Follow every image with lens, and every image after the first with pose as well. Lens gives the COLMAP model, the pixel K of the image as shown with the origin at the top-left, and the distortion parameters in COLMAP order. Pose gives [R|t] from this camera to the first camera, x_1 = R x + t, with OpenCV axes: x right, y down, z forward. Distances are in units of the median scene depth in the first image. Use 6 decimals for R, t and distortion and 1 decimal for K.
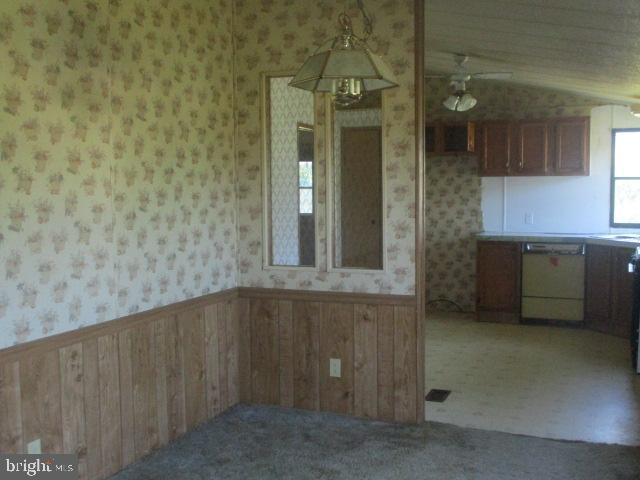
lens RADIAL K [[735.7, 0, 320.2], [0, 735.7, 251.8], [0, 0, 1]] dist [-0.035209, -0.017235]
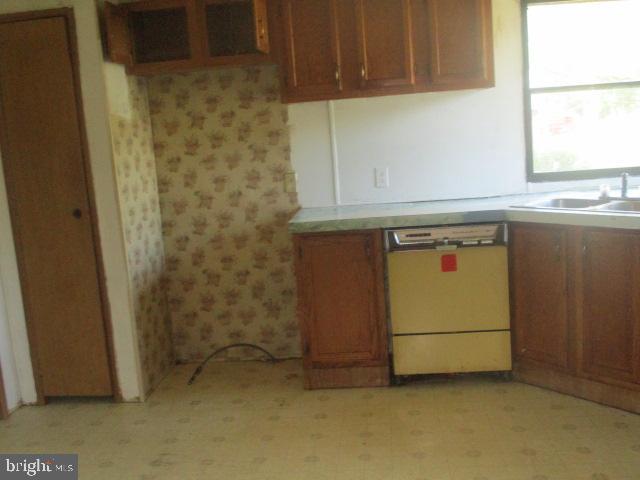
lens RADIAL K [[735.7, 0, 320.2], [0, 735.7, 251.8], [0, 0, 1]] dist [-0.035209, -0.017235]
pose [[0.954411, -0.112268, 0.276579, 0.088577], [0.093921, 0.992460, 0.078758, -0.038285], [-0.283335, -0.049191, 0.957759, 0.500640]]
